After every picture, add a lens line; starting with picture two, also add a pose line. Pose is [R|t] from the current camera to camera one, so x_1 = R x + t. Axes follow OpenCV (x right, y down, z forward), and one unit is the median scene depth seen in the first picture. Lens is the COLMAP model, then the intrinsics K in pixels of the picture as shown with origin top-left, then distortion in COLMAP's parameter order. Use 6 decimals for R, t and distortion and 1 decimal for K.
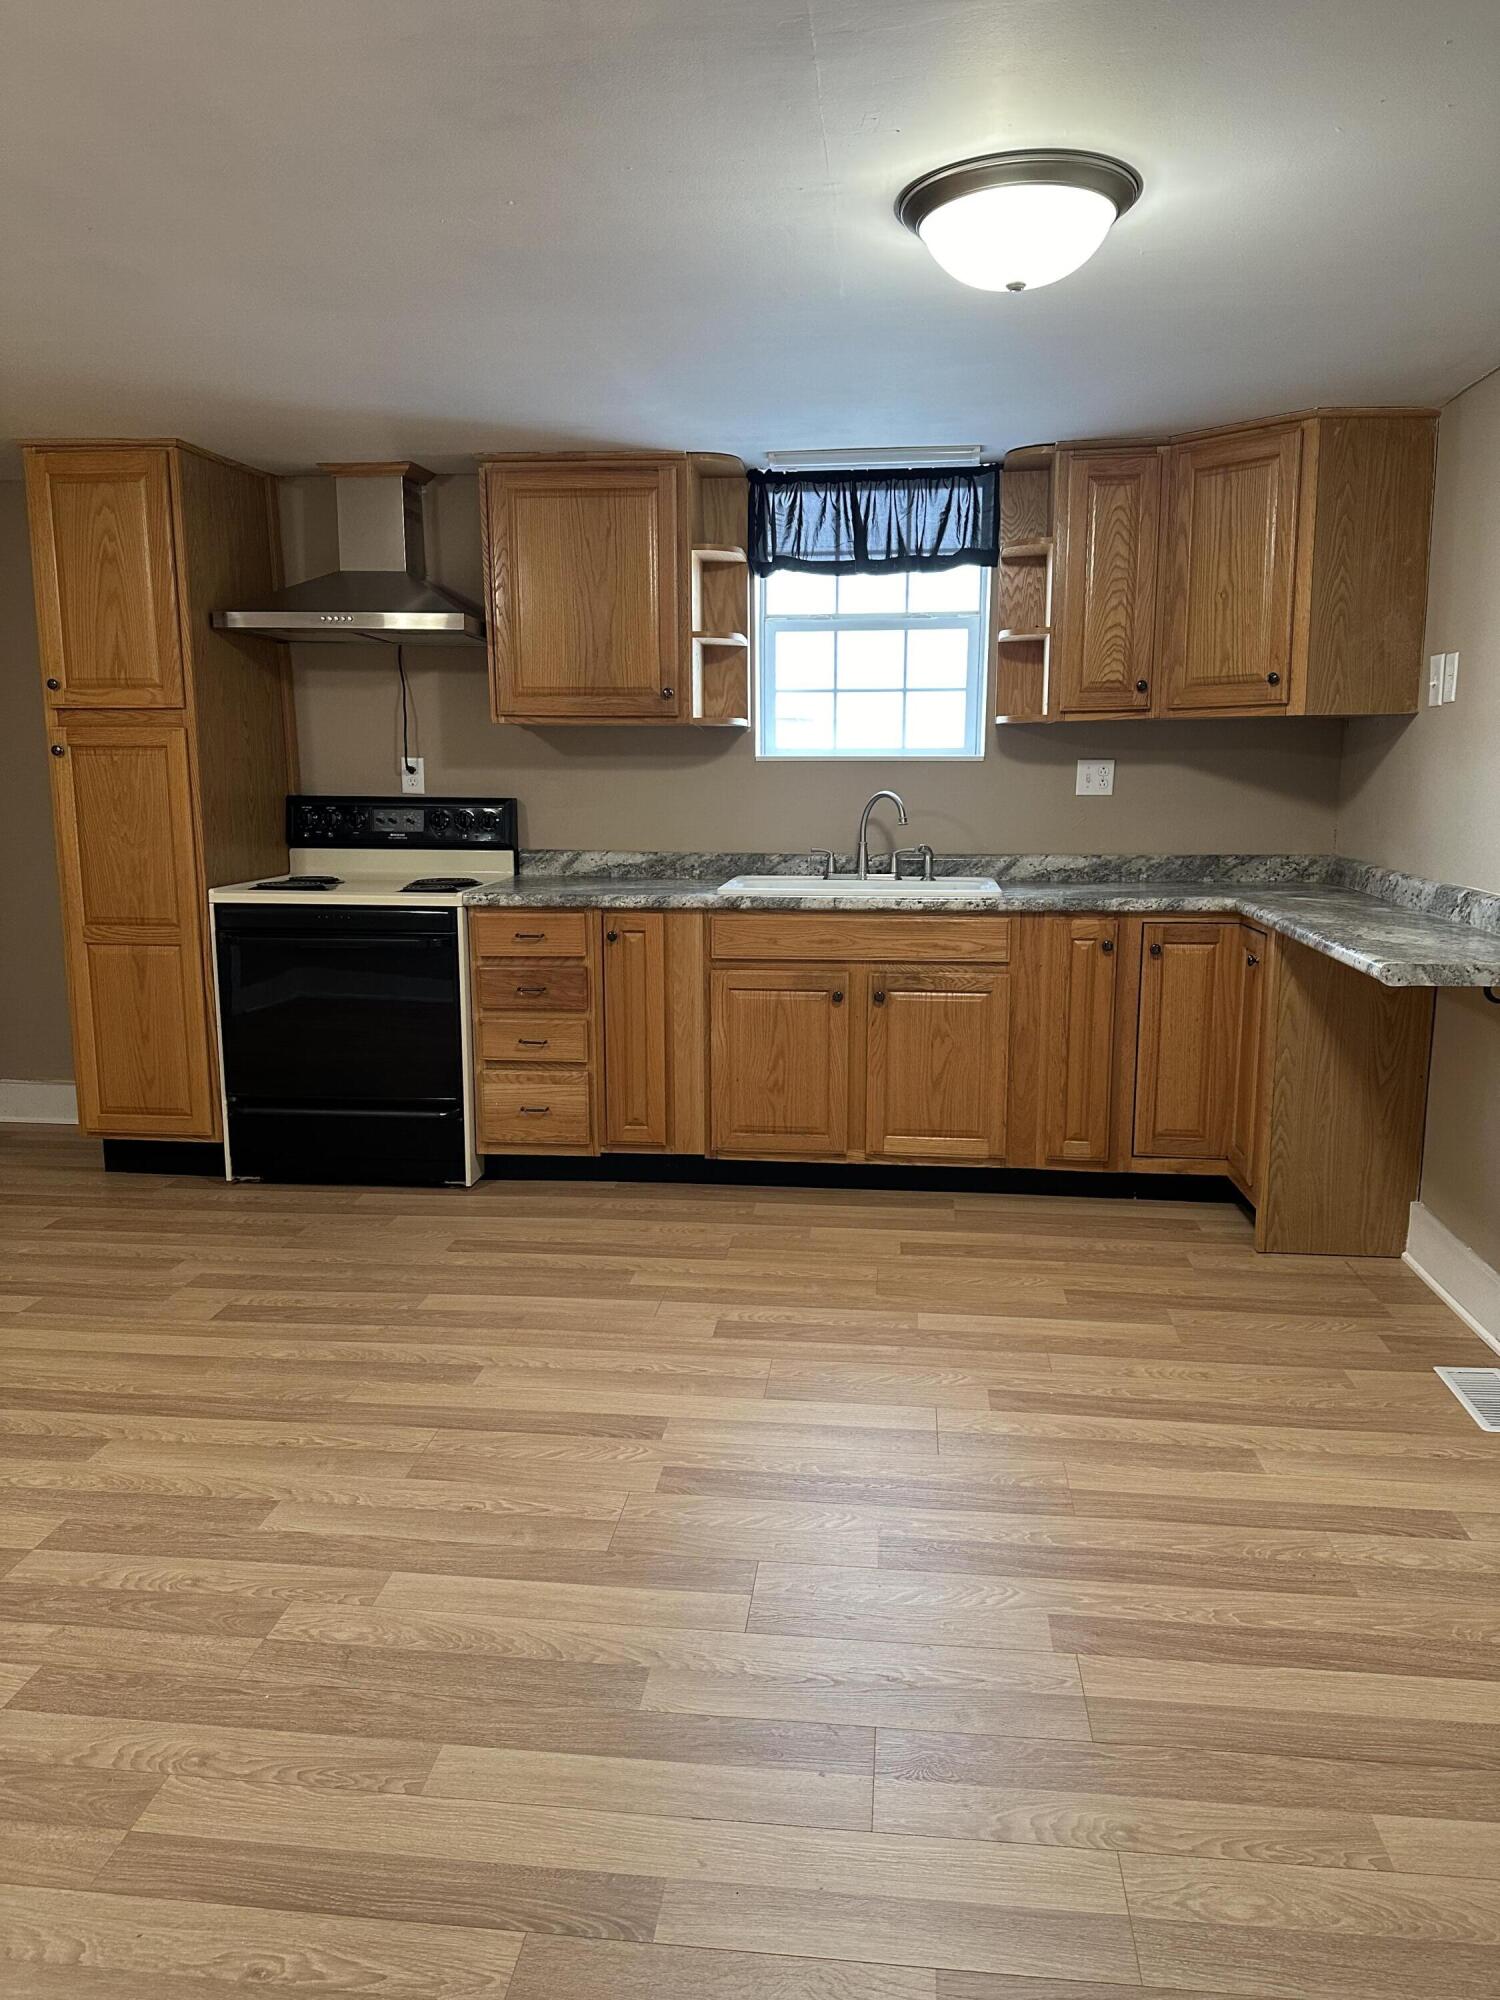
lens RADIAL K [[1429.8, 0, 751.6], [0, 1429.8, 995.9], [0, 0, 1]] dist [0.054938, -0.026107]
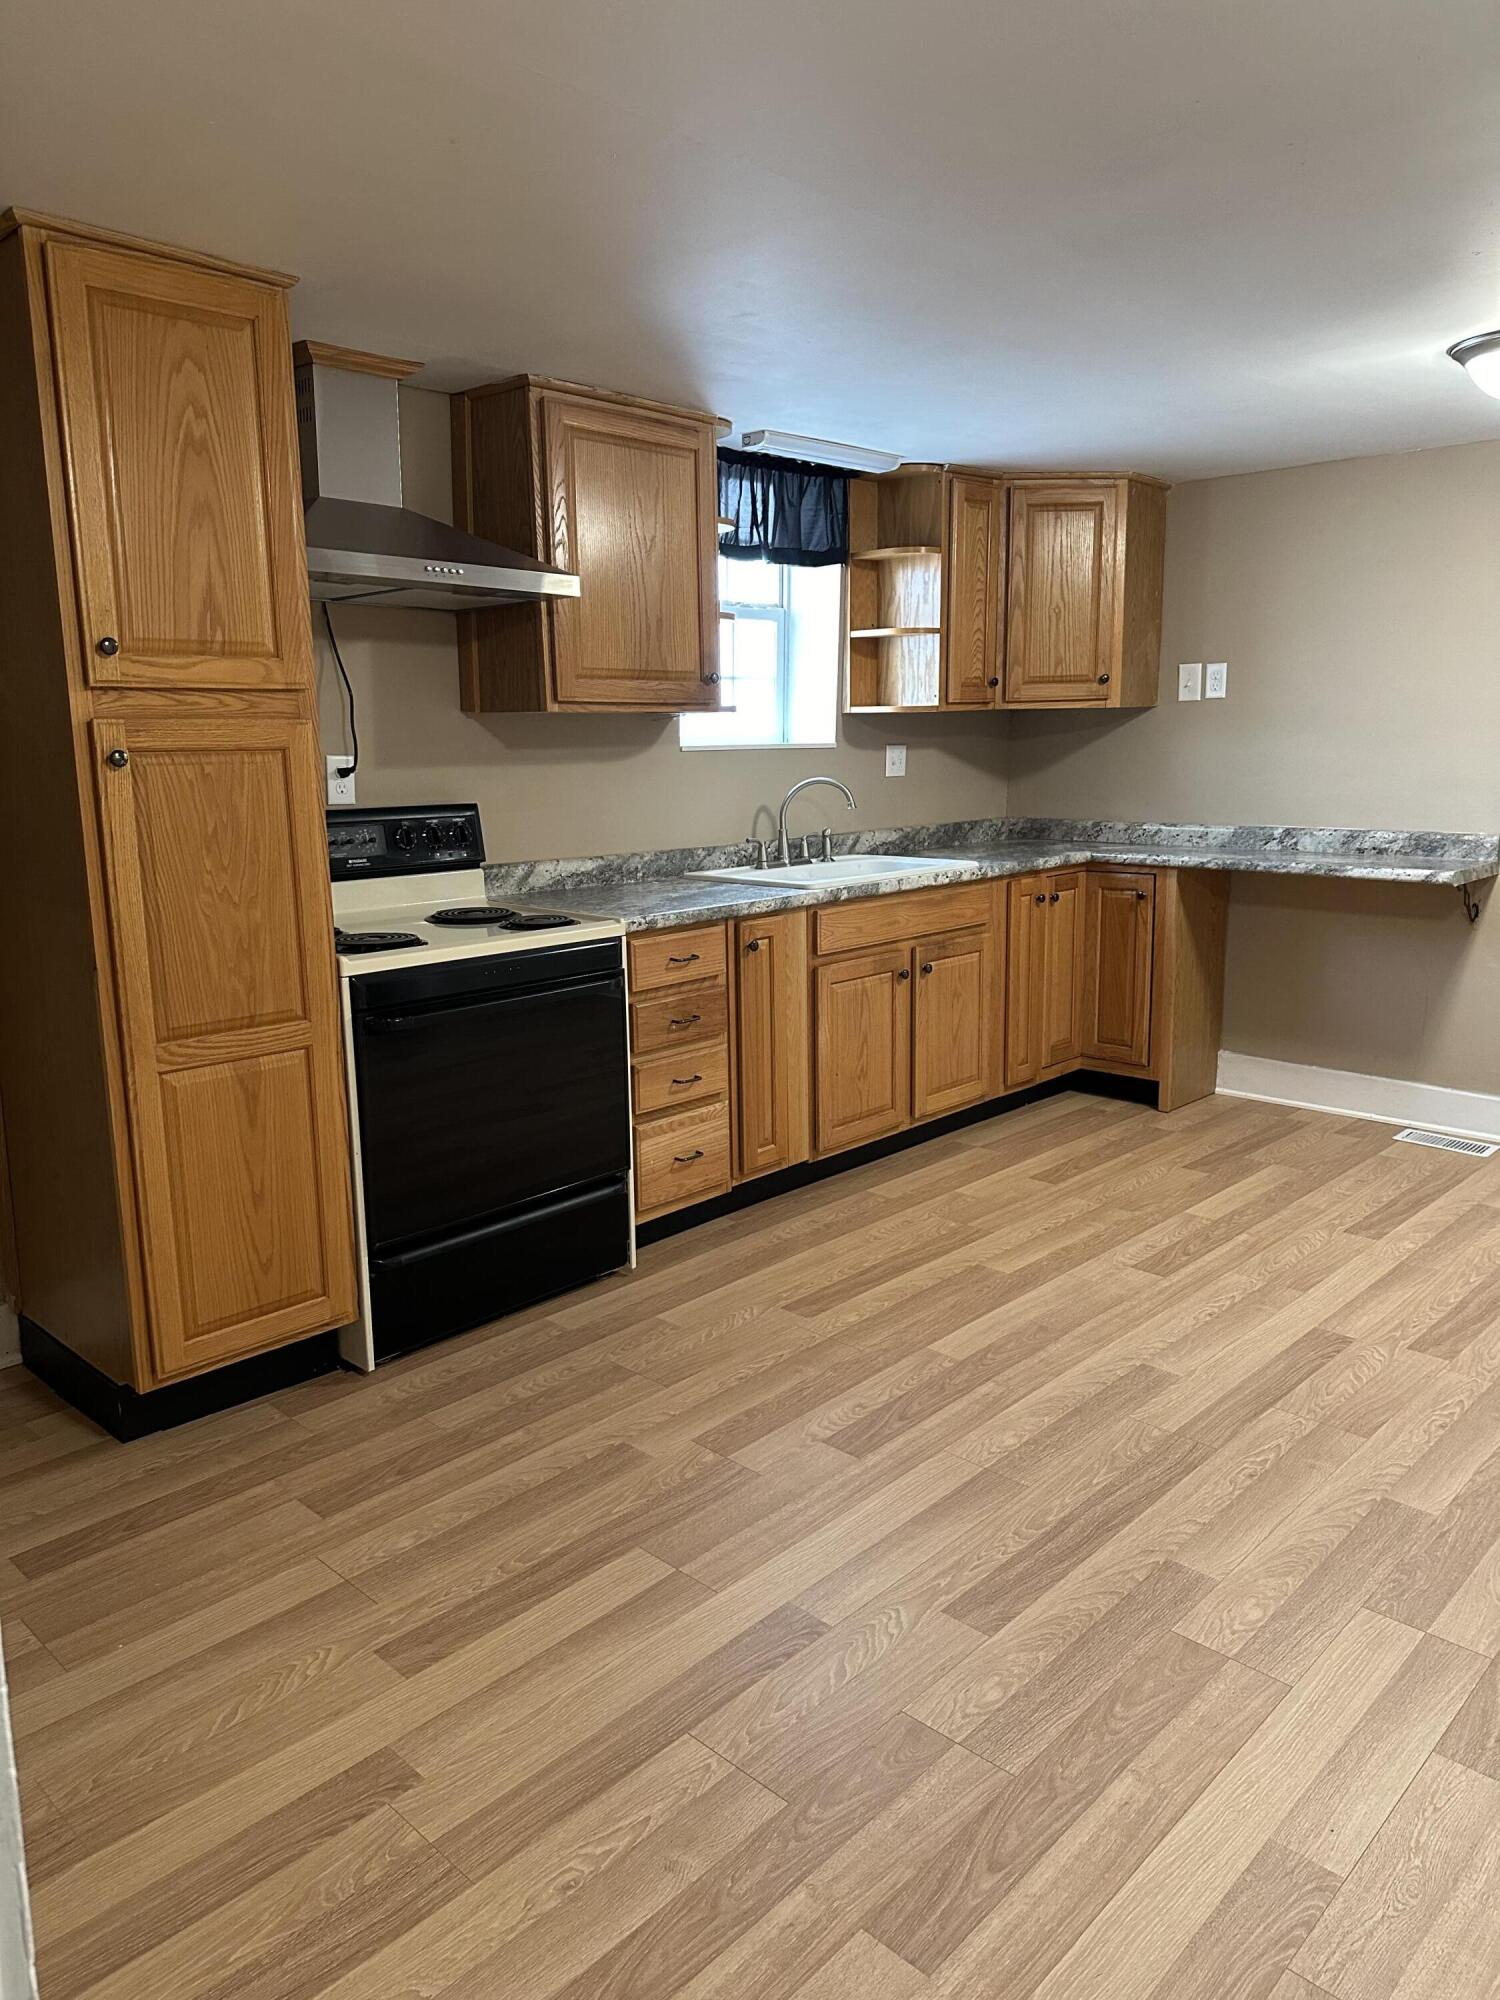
lens RADIAL K [[1429.8, 0, 756.7], [0, 1429.8, 1001.2], [0, 0, 1]] dist [0.054938, -0.026107]
pose [[0.593009, -0.158072, 0.789527, -0.824430], [0.144697, 0.985499, 0.088627, -0.087695], [-0.792088, 0.061686, 0.607282, 0.446697]]
